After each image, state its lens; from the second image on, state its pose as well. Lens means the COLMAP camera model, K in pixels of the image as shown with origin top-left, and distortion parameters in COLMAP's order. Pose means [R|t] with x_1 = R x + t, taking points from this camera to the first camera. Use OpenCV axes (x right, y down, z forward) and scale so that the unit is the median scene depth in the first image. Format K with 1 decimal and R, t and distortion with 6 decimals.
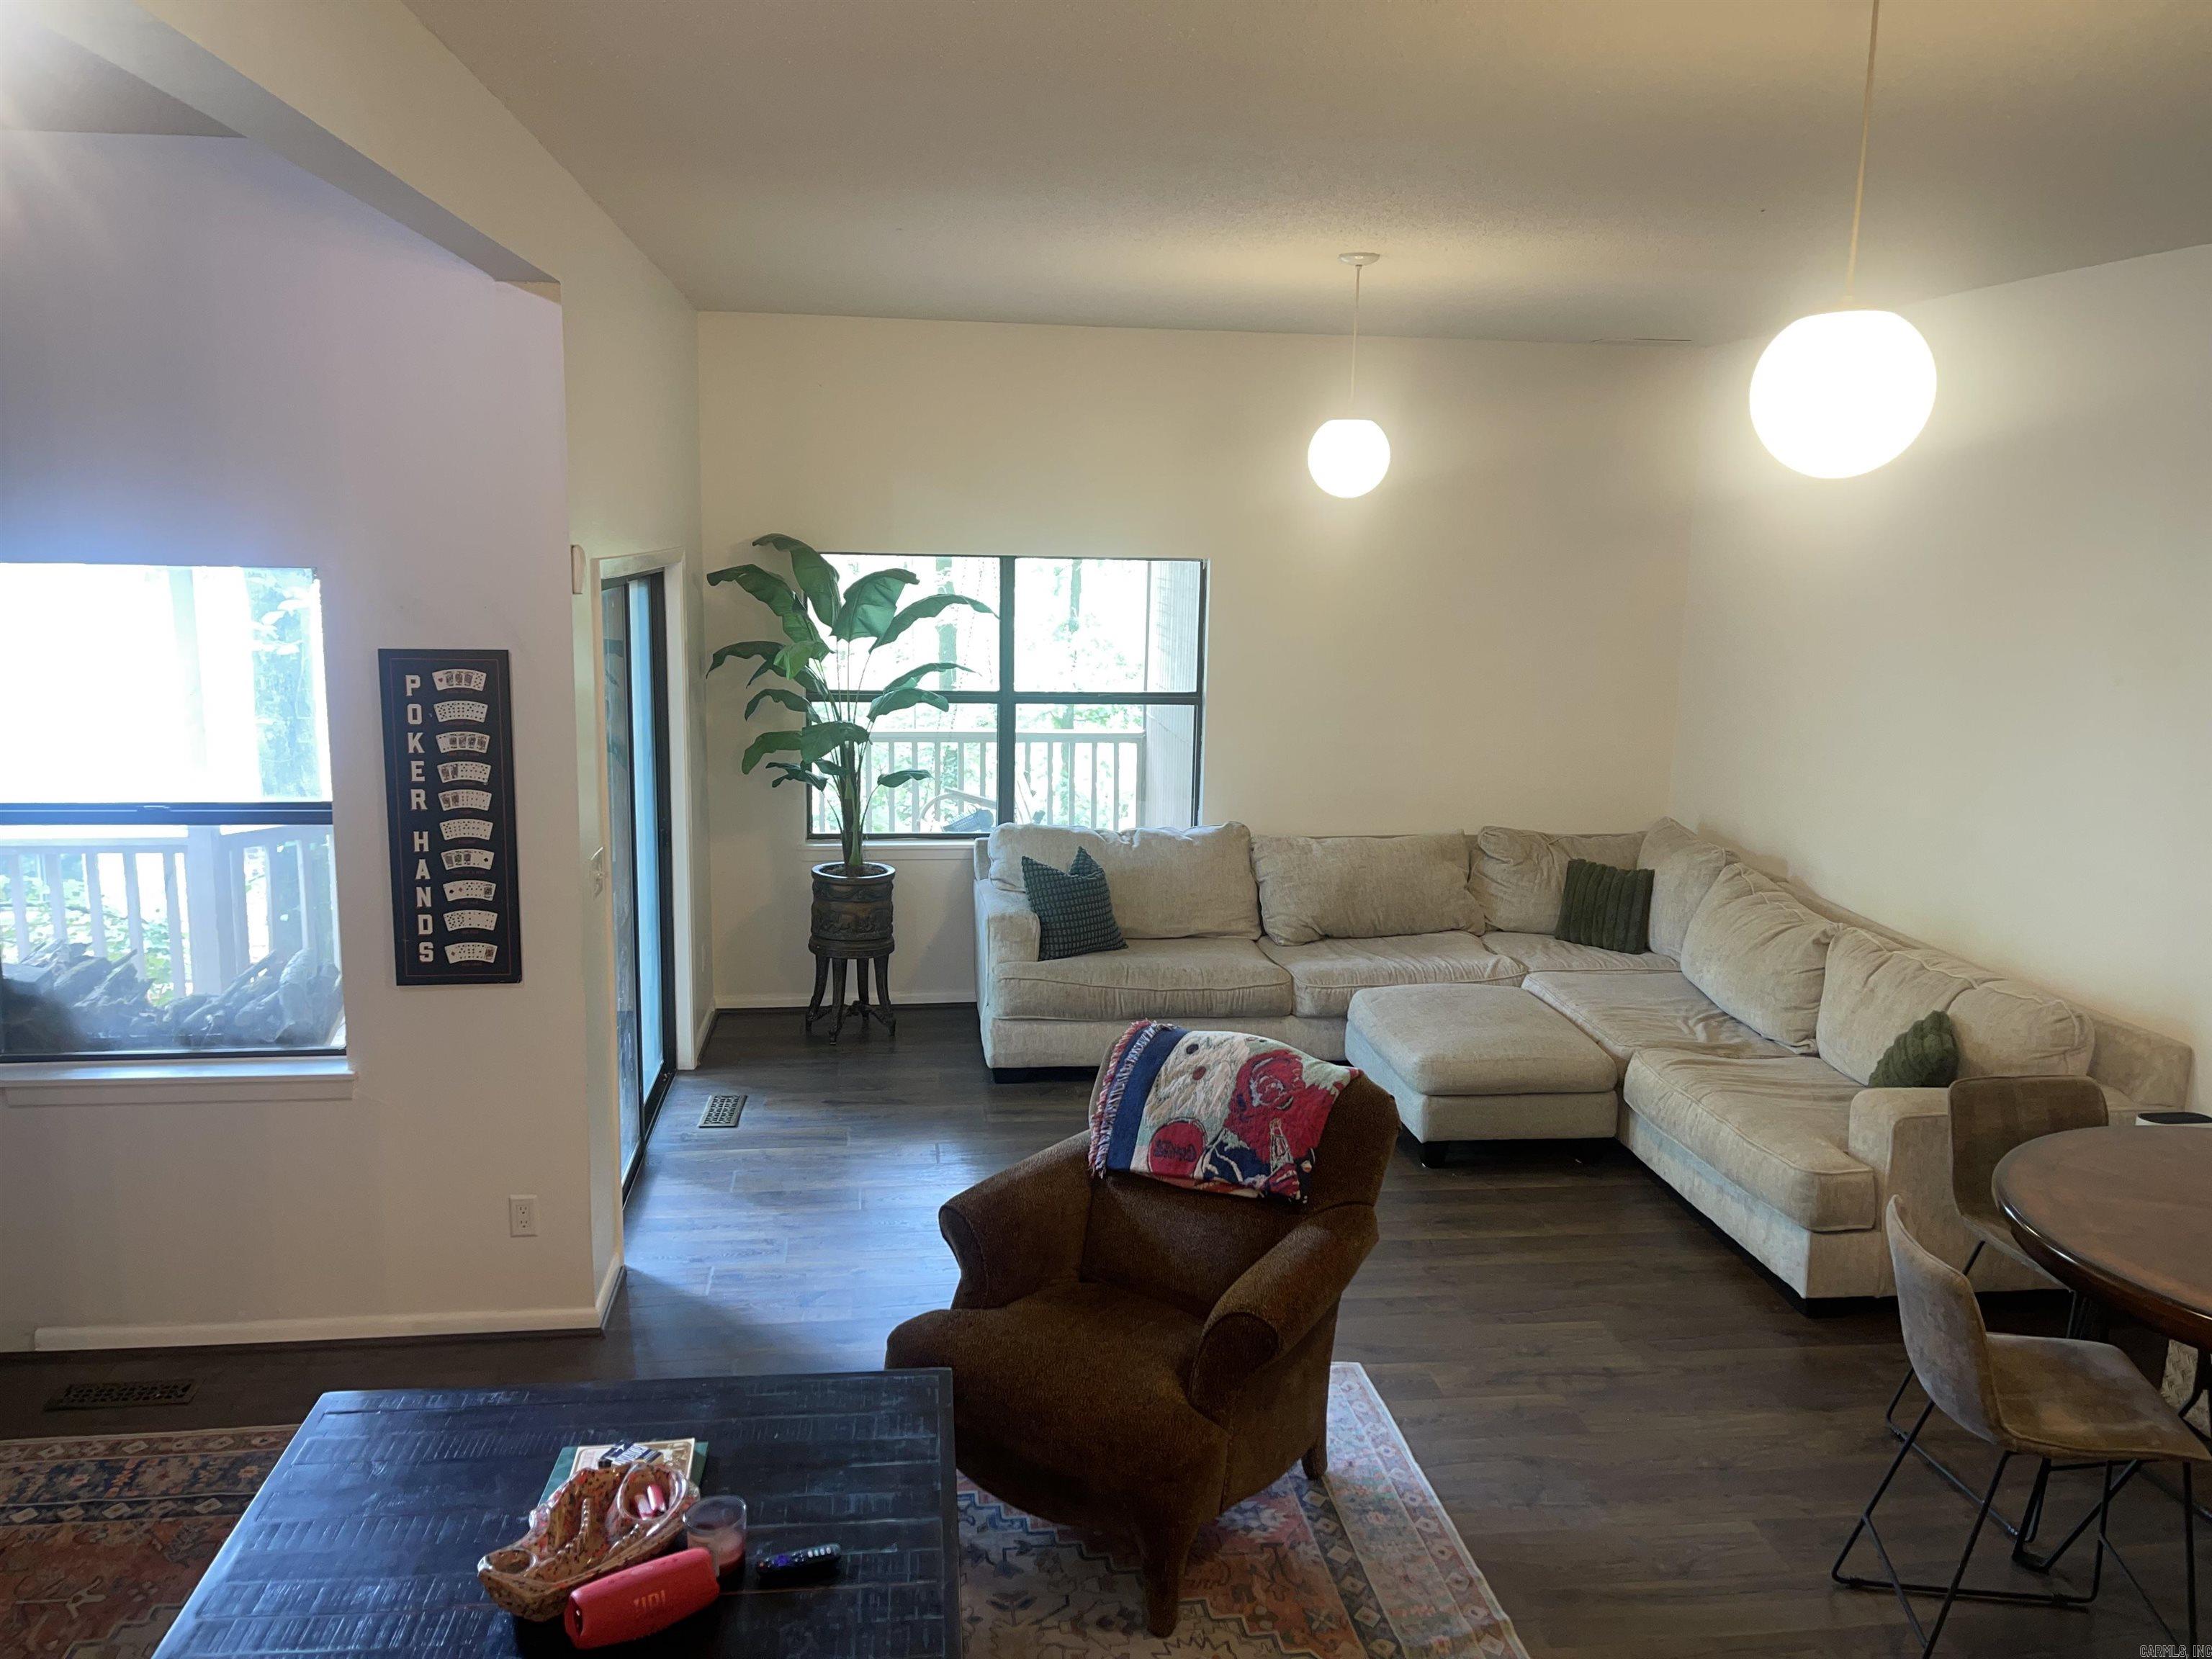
lens RADIAL K [[1661.4, 0, 1108.6], [0, 1661.4, 815.1], [0, 0, 1]] dist [0.061556, -0.084894]
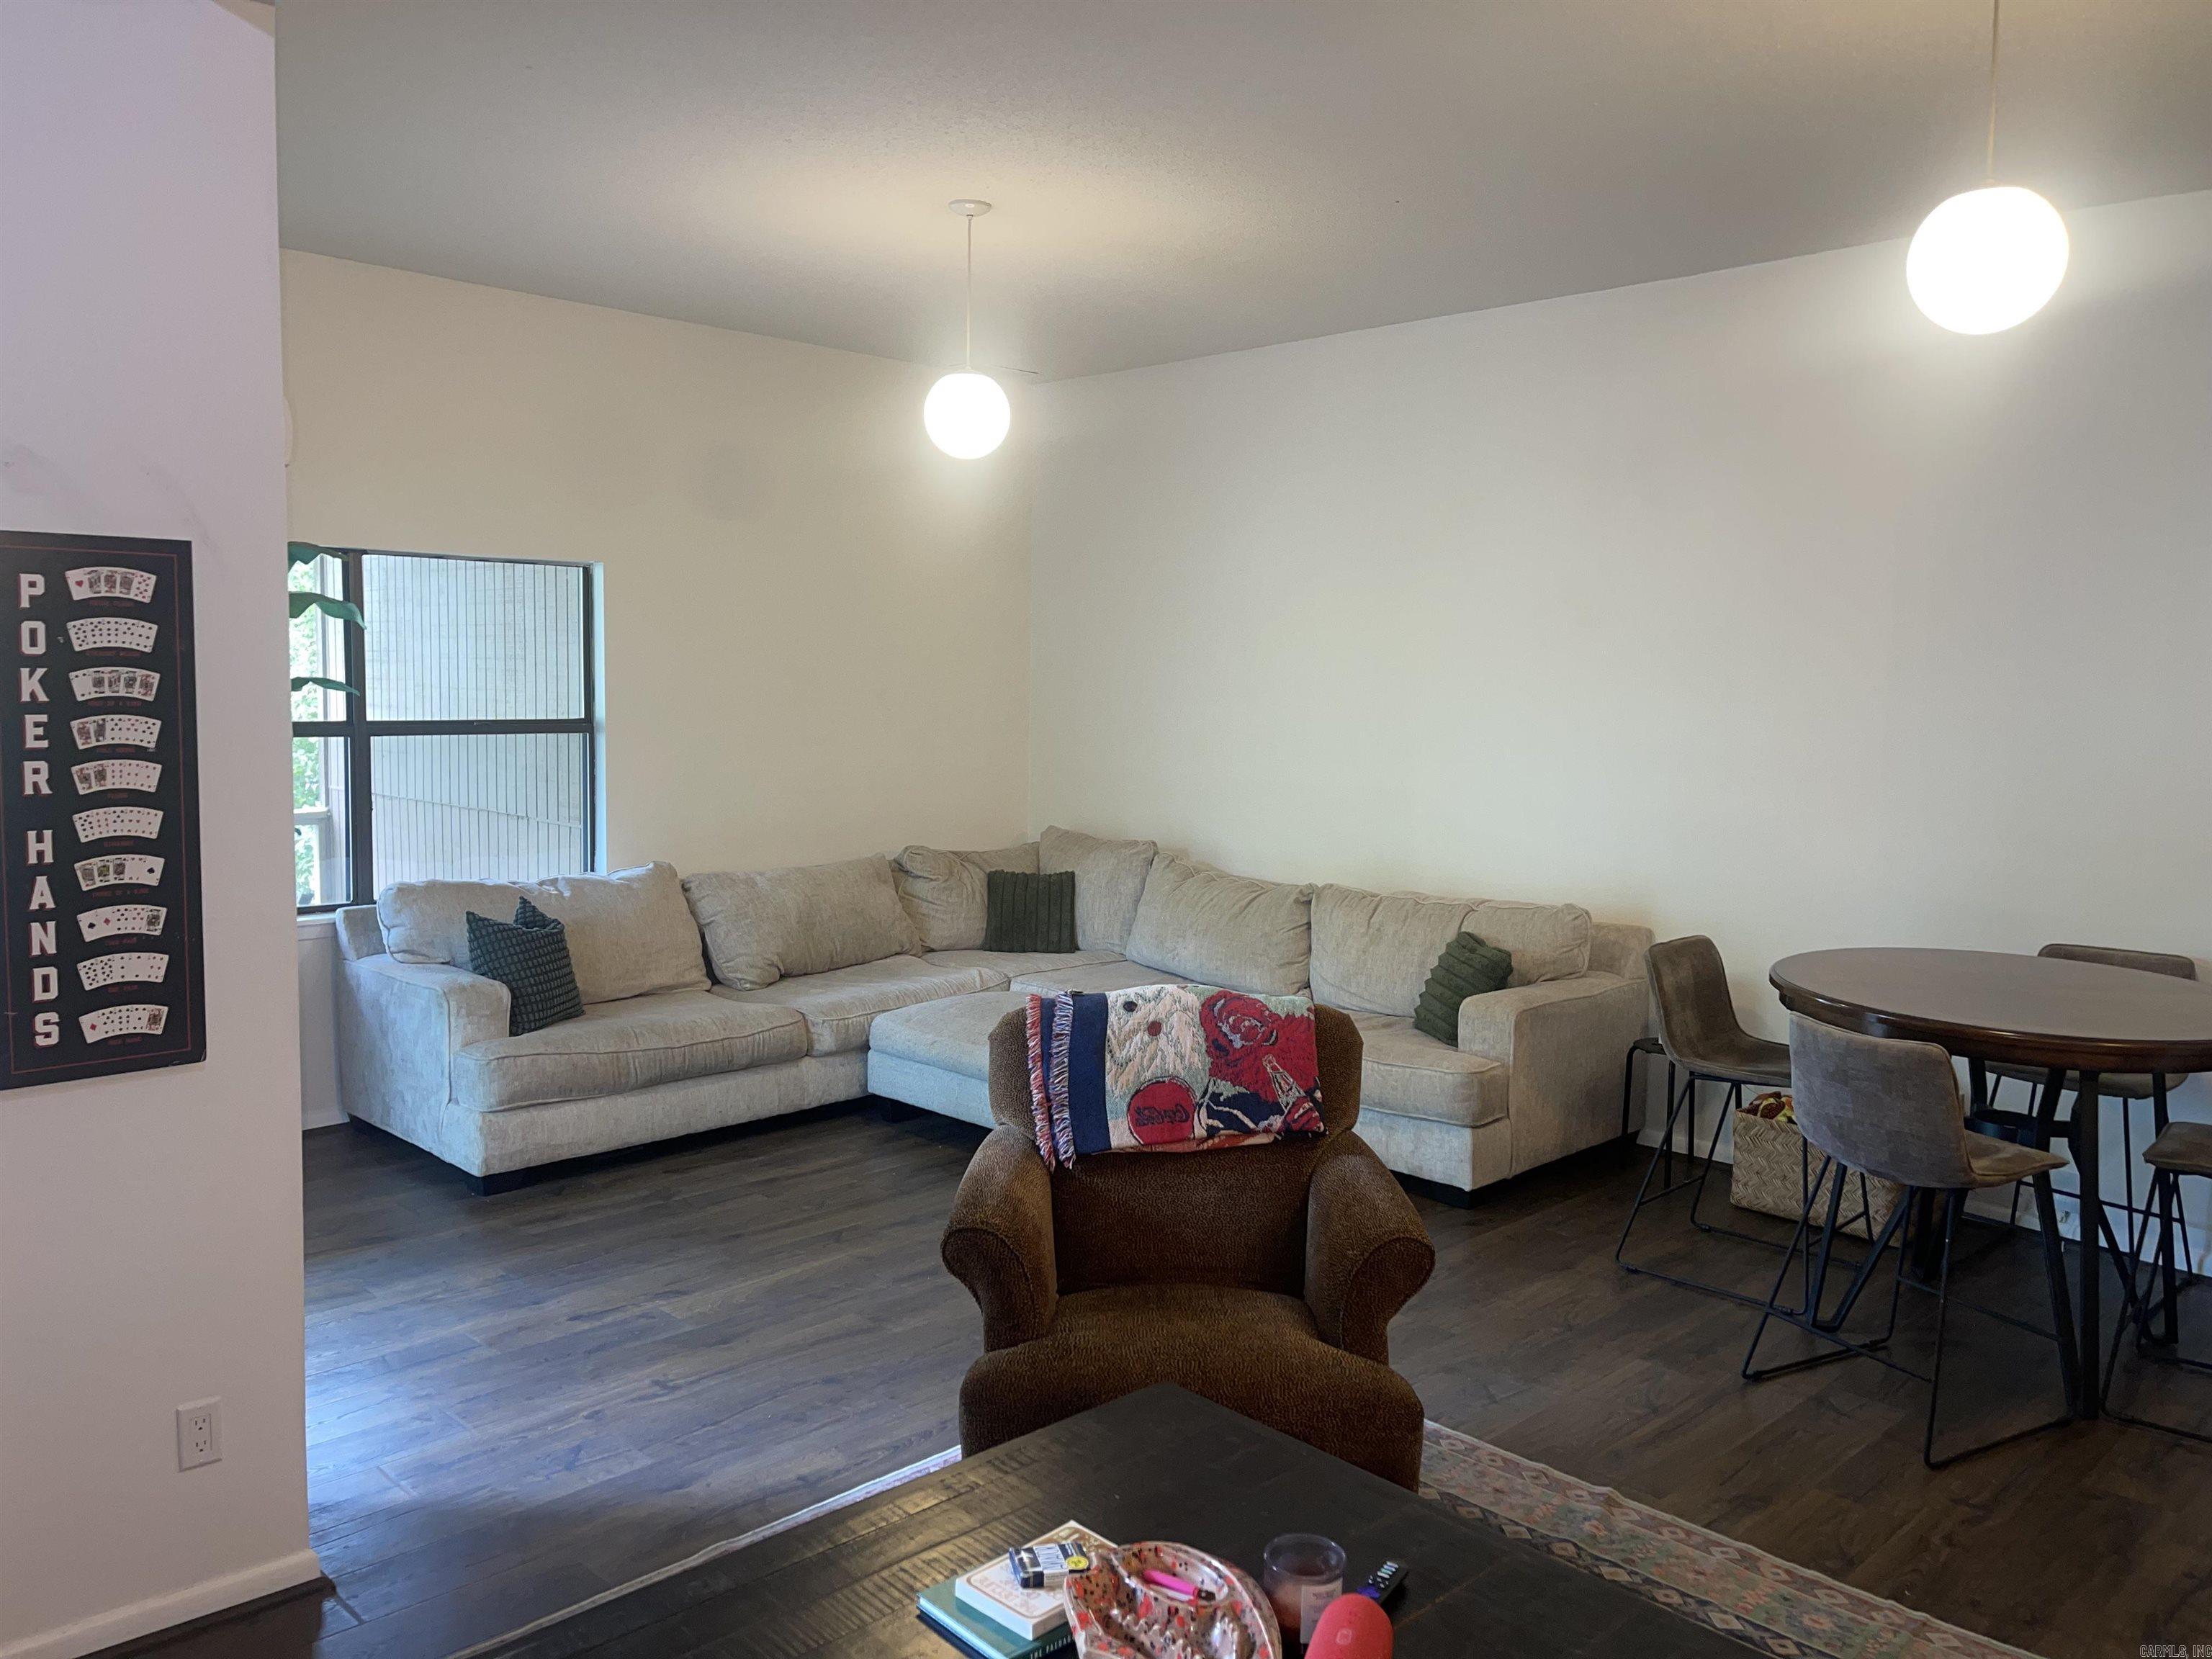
lens RADIAL K [[1661.4, 0, 1181.2], [0, 1661.4, 794.7], [0, 0, 1]] dist [0.061556, -0.084894]
pose [[0.797302, -0.059522, 0.600638, -0.441559], [0.105172, 0.993603, -0.041143, 0.065564], [-0.594347, 0.095974, 0.798461, 0.254355]]
